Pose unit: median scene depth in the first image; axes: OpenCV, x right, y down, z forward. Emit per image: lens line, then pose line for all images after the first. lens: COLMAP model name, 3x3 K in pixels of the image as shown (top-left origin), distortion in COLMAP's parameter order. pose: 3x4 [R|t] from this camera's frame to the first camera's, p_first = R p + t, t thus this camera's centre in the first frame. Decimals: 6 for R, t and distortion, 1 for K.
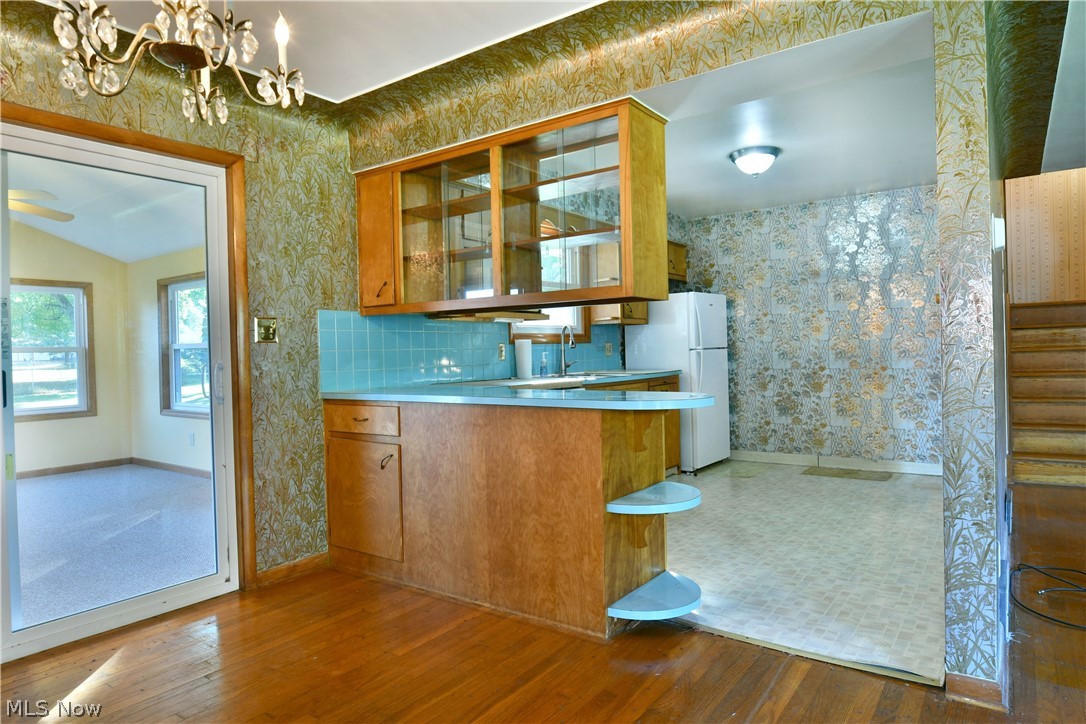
lens RADIAL K [[663.5, 0, 538.1], [0, 663.5, 357.2], [0, 0, 1]] dist [-0.019999, -0.001427]
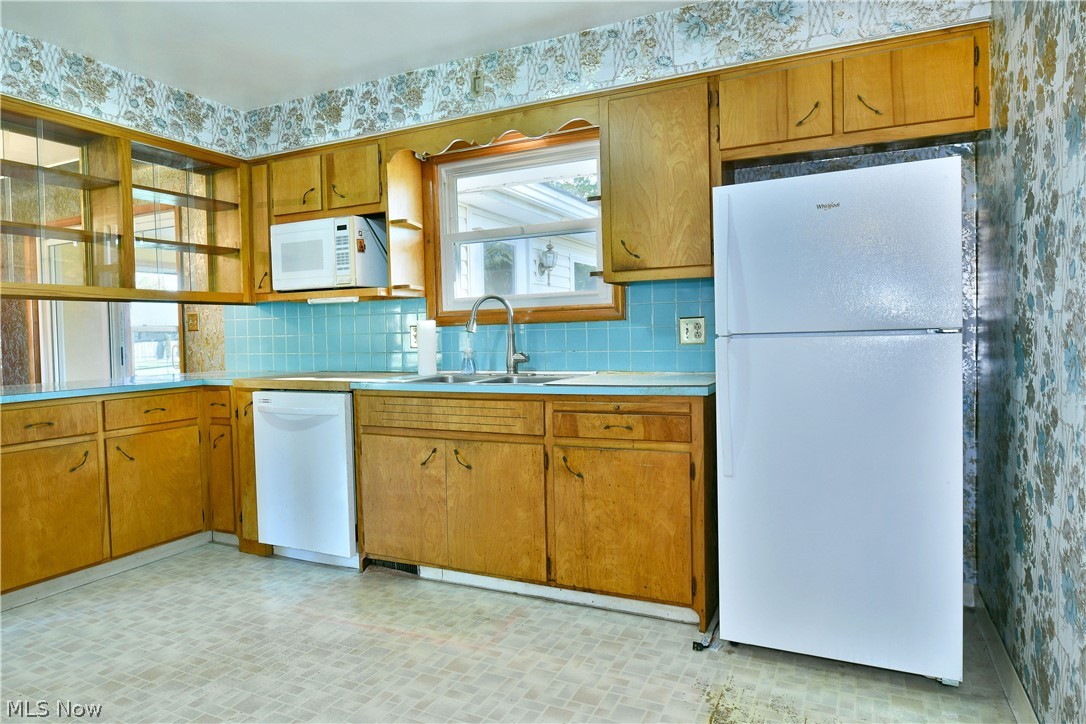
lens RADIAL K [[663.5, 0, 524.4], [0, 663.5, 359.1], [0, 0, 1]] dist [-0.019999, -0.001427]
pose [[0.161252, 0.058524, -0.985177, 0.552104], [0.009252, 0.998107, 0.060806, -0.021458], [0.986870, -0.018920, 0.160405, 0.767230]]
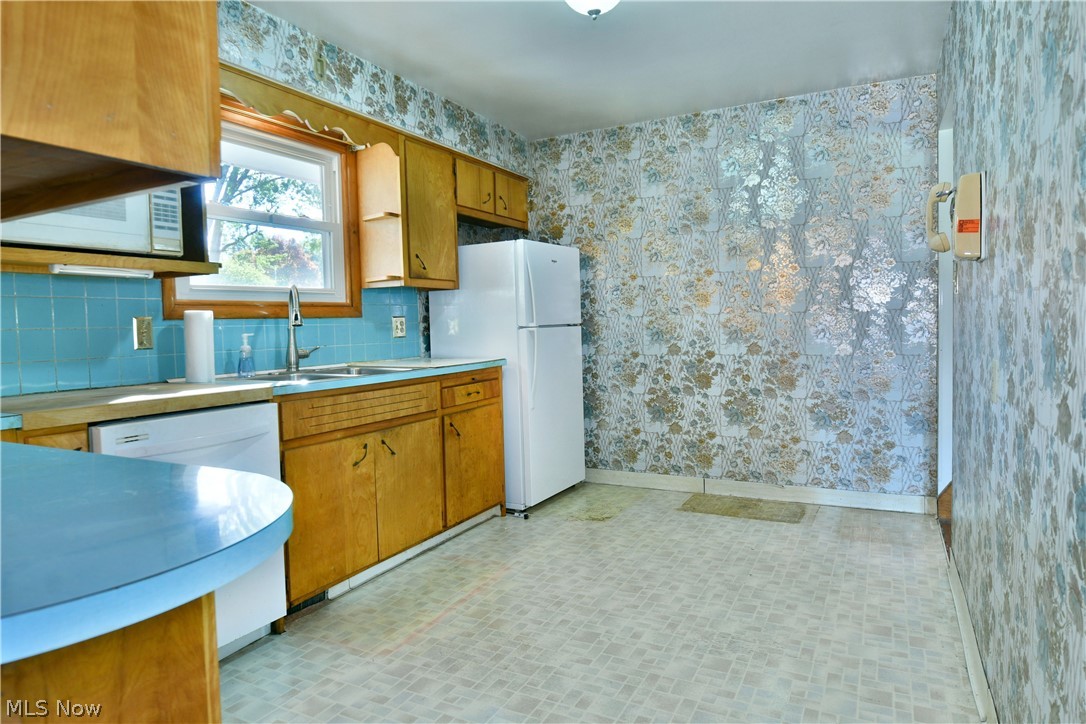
lens RADIAL K [[700.7, 0, 537.9], [0, 700.7, 360.0], [0, 0, 1]] dist [-0.012188, -0.002953]
pose [[0.987321, -0.008201, 0.158522, 0.134505], [0.002004, 0.999229, 0.039213, -0.006554], [-0.158722, -0.038399, 0.986576, 0.302731]]
